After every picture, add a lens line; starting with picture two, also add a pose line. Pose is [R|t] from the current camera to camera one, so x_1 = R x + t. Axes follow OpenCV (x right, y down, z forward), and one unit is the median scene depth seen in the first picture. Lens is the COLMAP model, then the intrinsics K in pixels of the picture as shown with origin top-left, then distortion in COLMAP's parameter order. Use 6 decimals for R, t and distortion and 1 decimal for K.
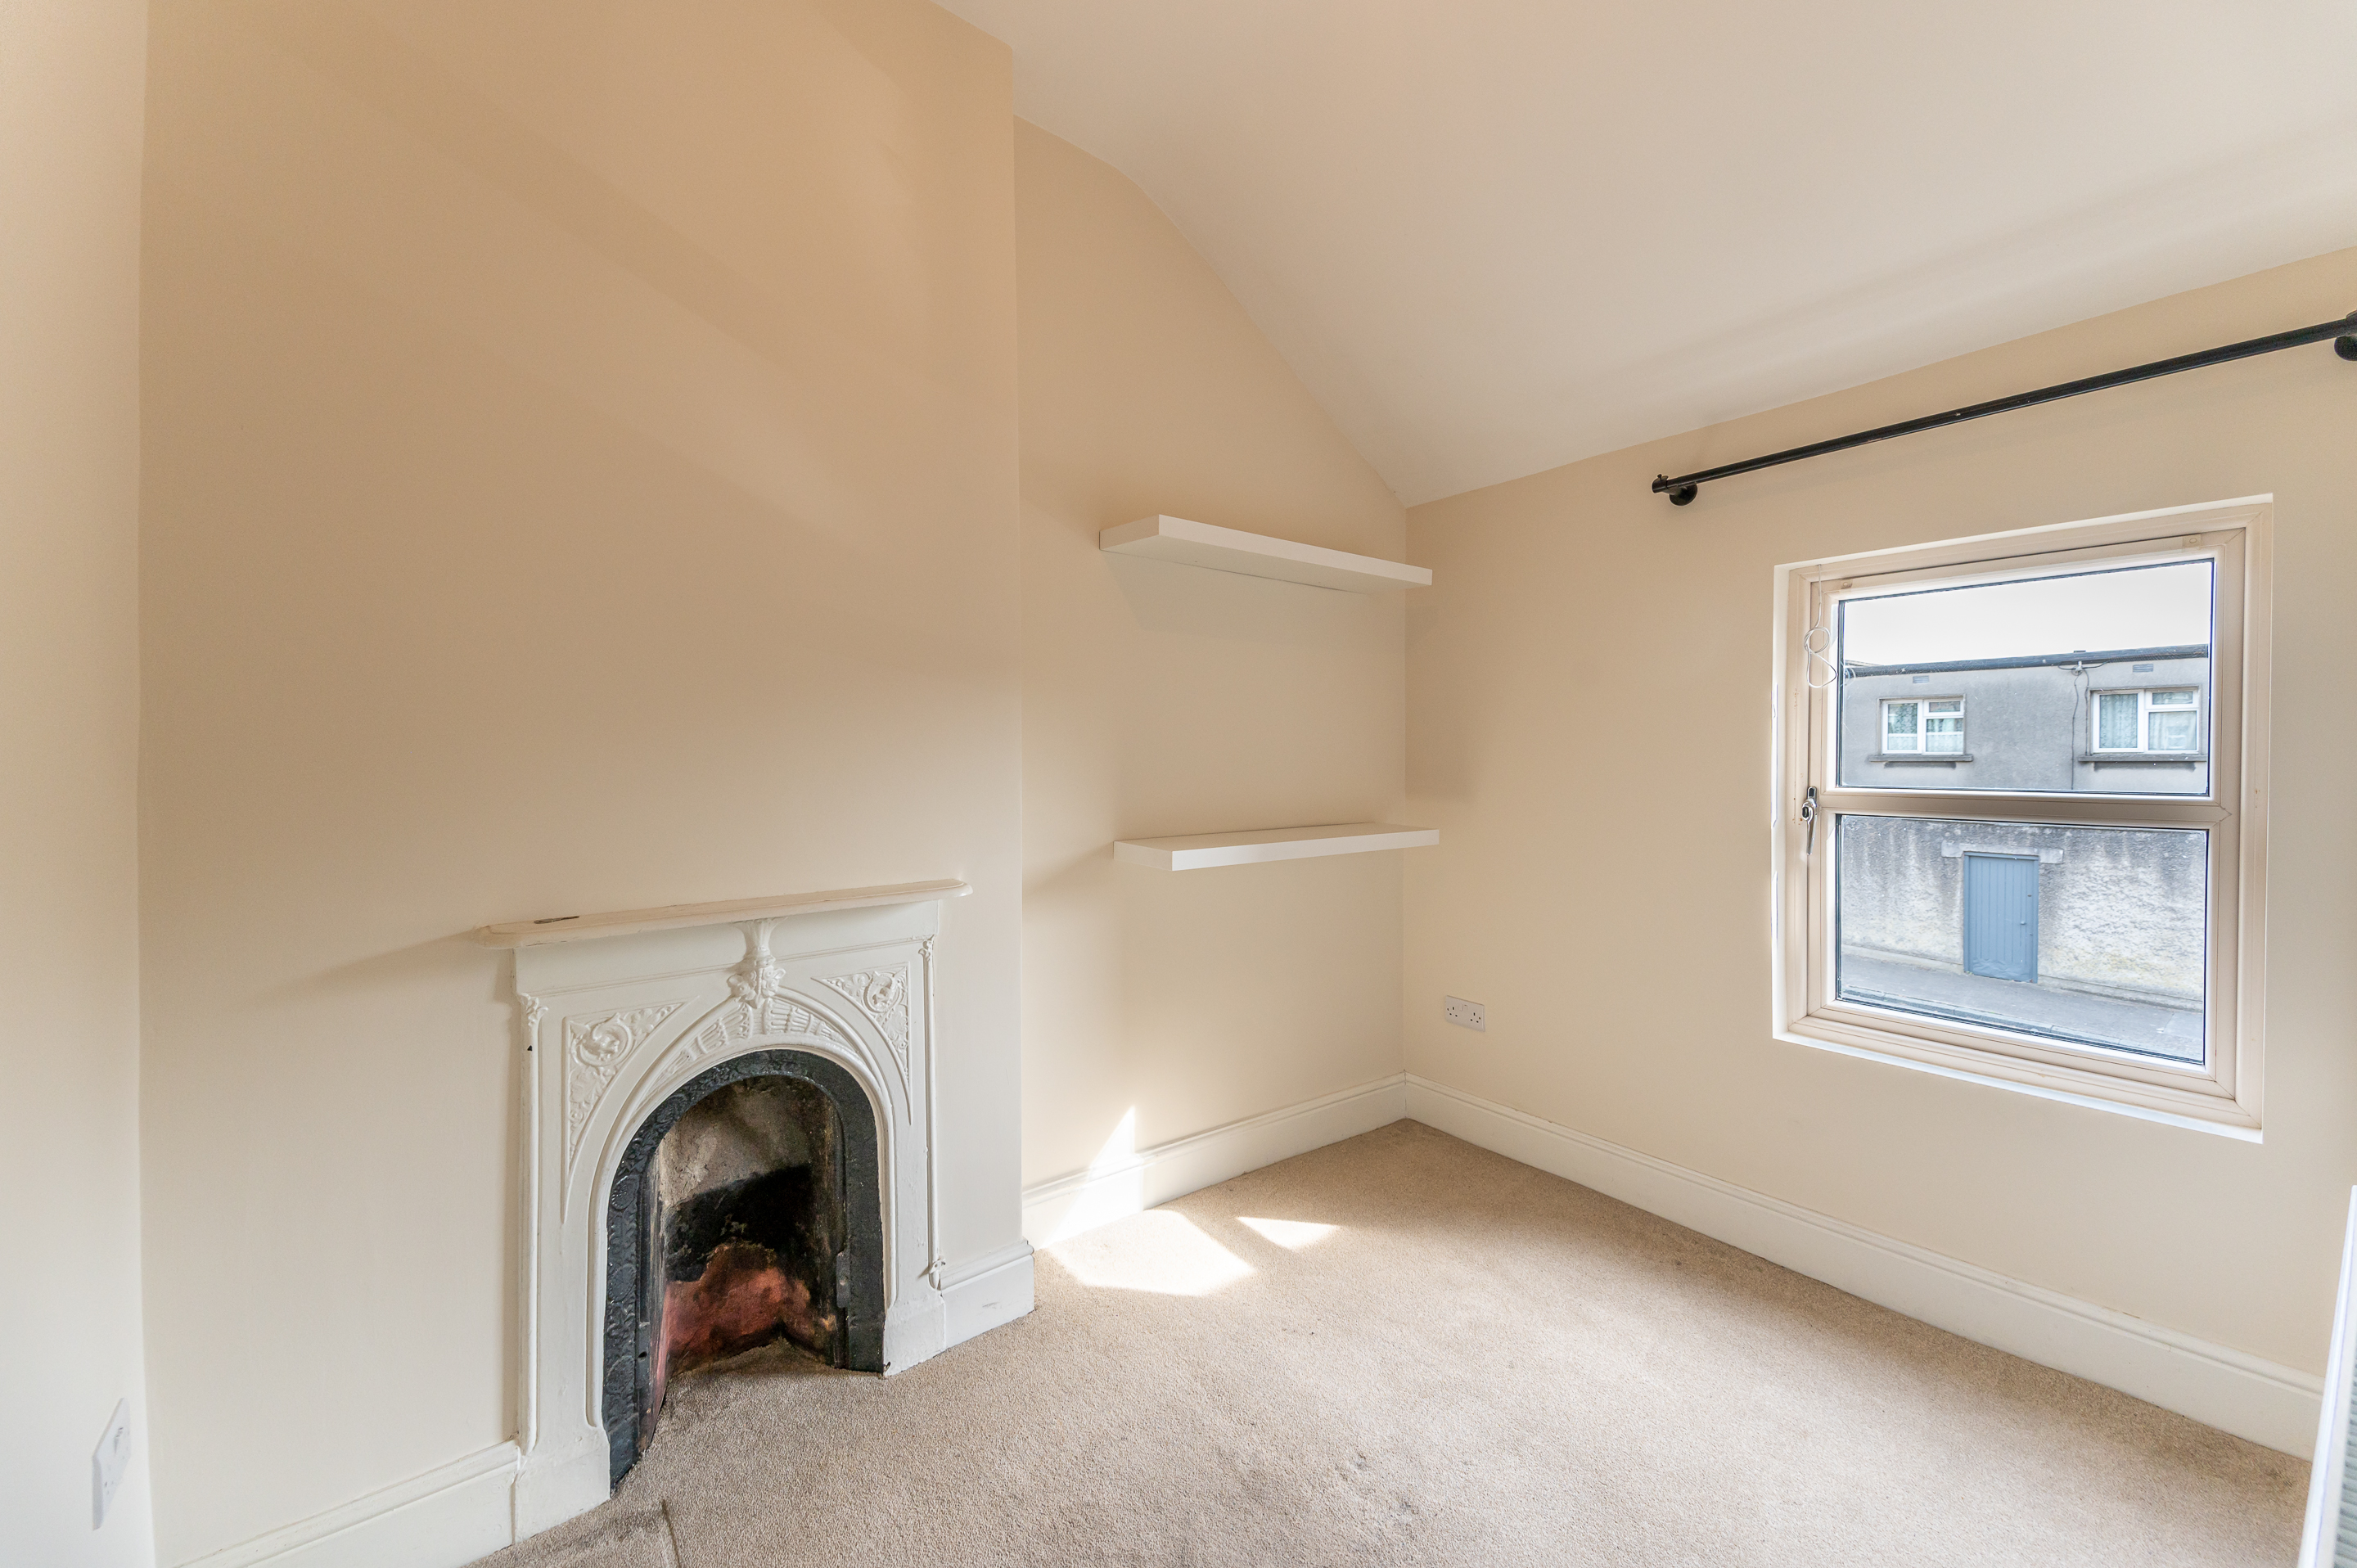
lens RADIAL K [[934.0, 0, 1176.9], [0, 934.0, 767.1], [0, 0, 1]] dist [0.072786, -0.035821]
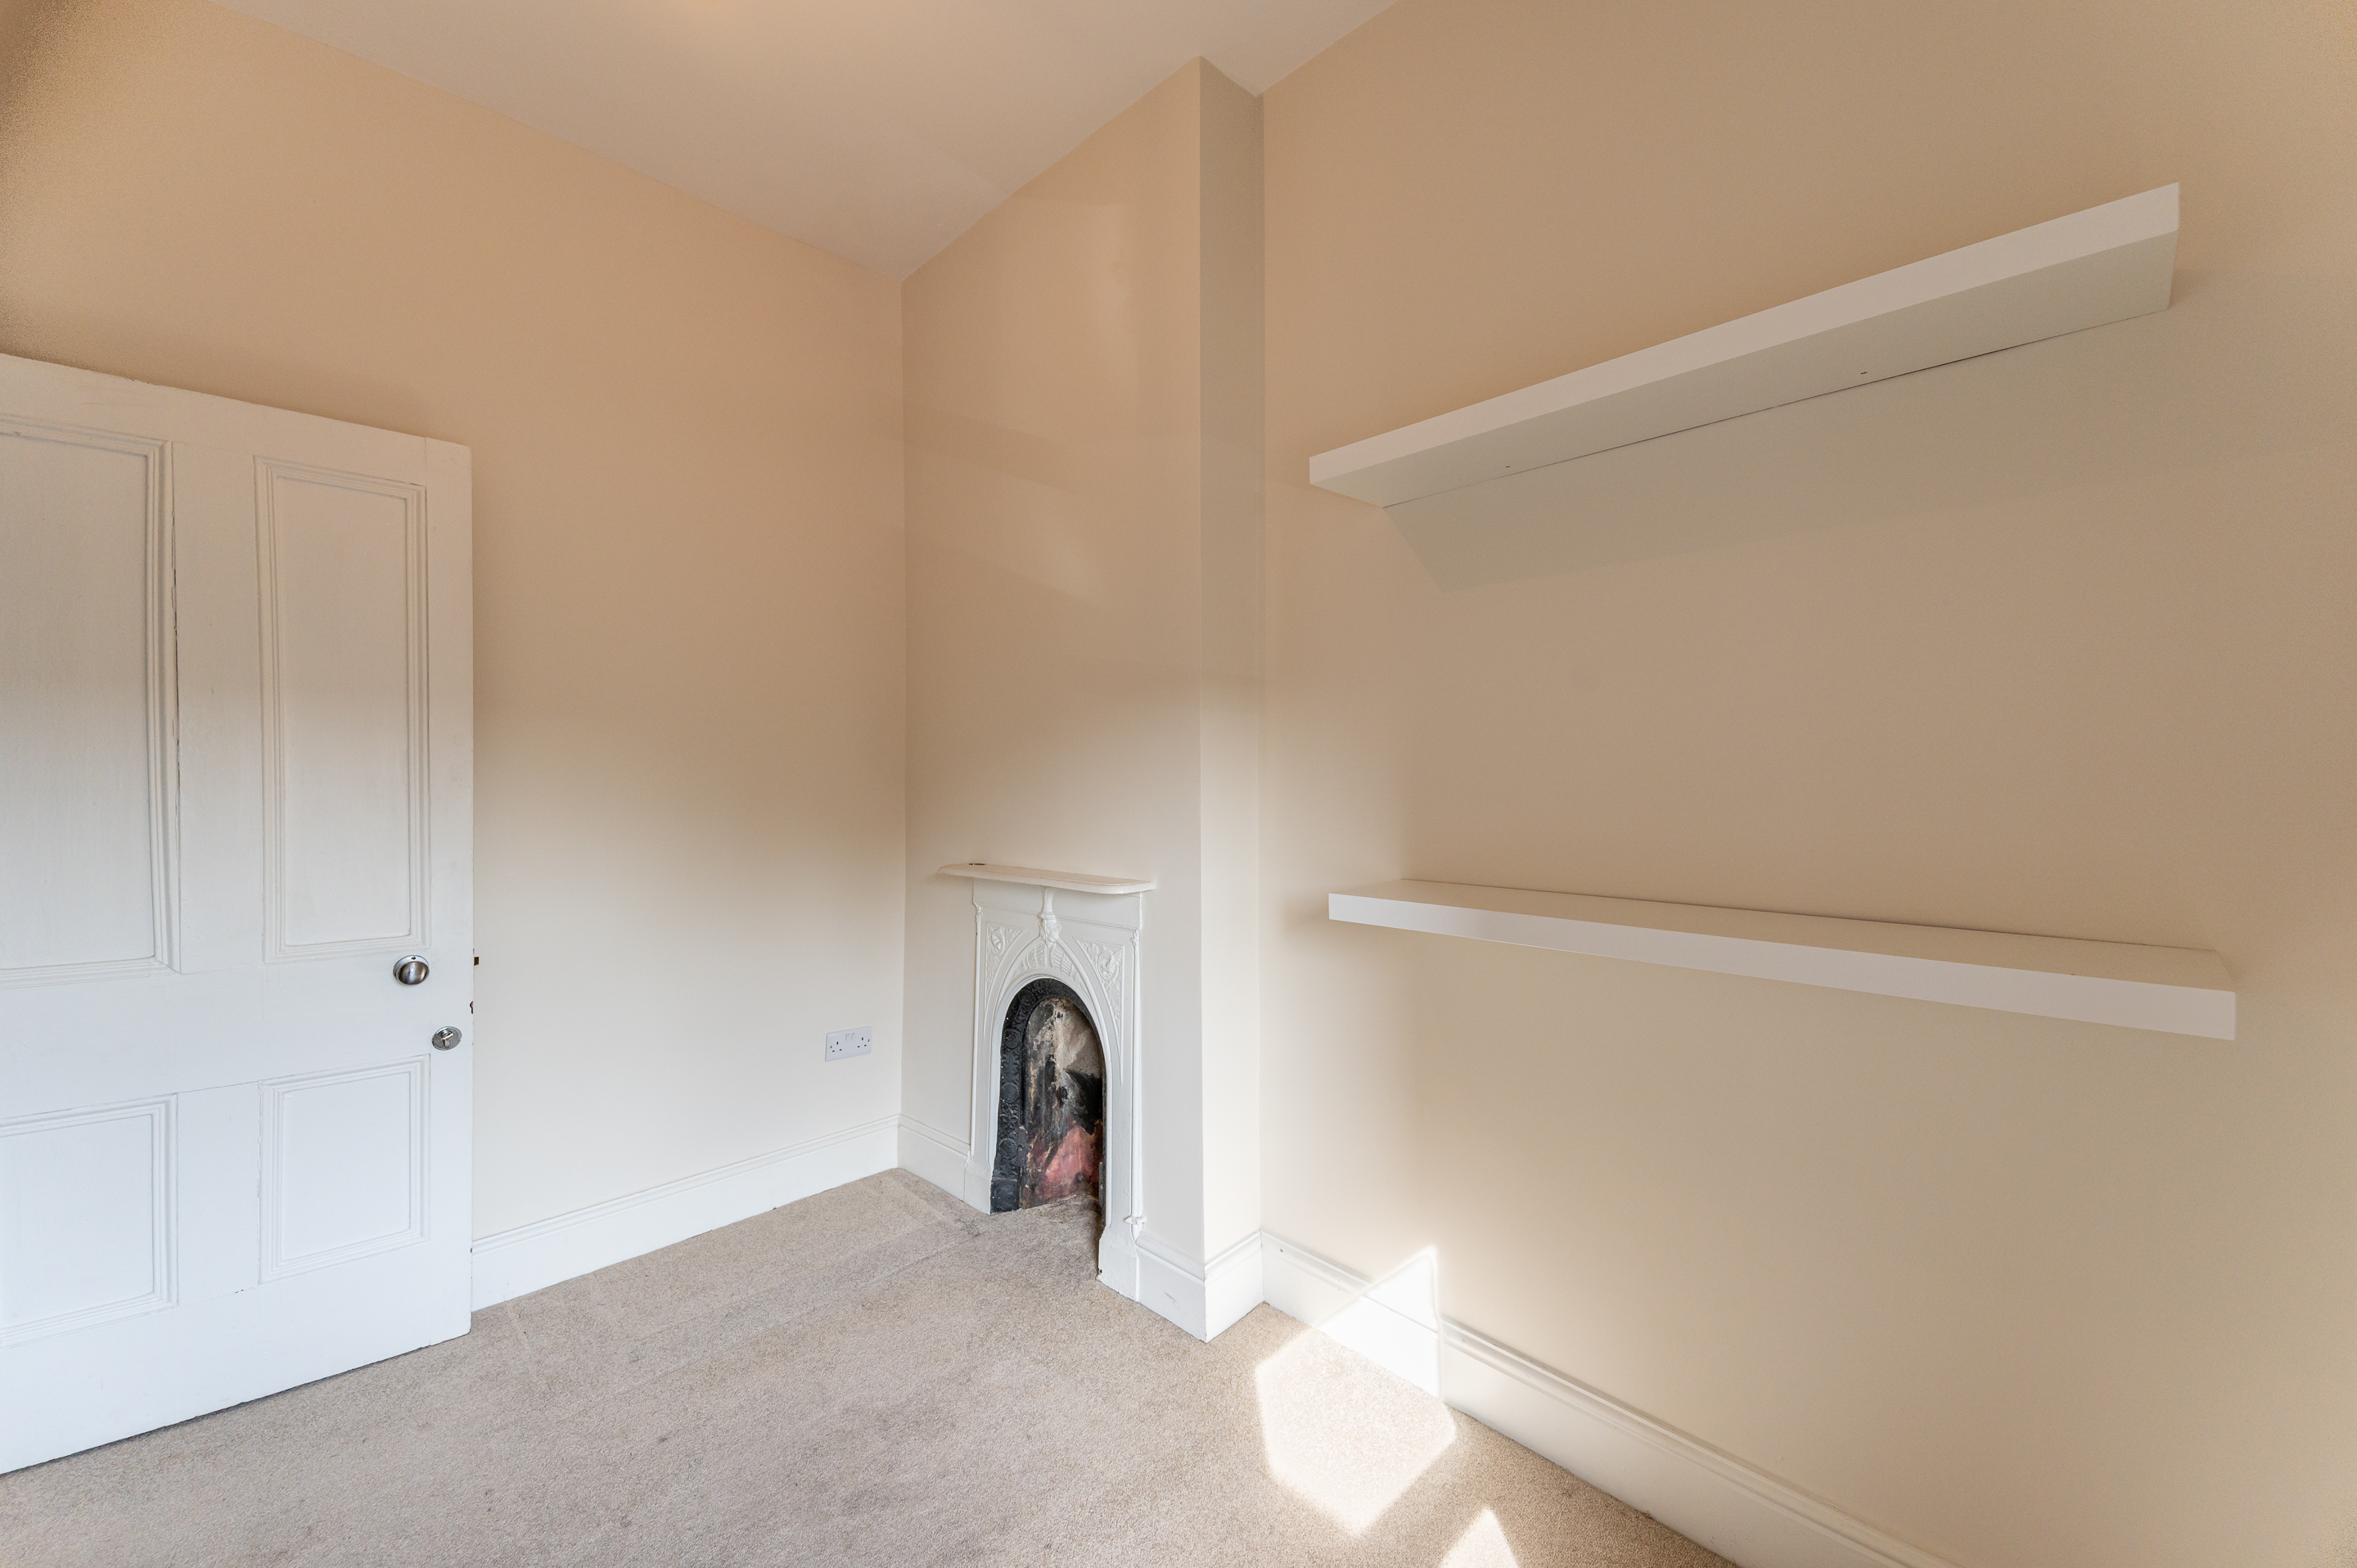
lens RADIAL K [[934.0, 0, 1176.9], [0, 934.0, 767.1], [0, 0, 1]] dist [0.072786, -0.035821]
pose [[0.087478, 0.004228, -0.996158, 0.963401], [0.001007, 0.999990, 0.004333, -0.022583], [0.996166, -0.001383, 0.087472, 1.057484]]
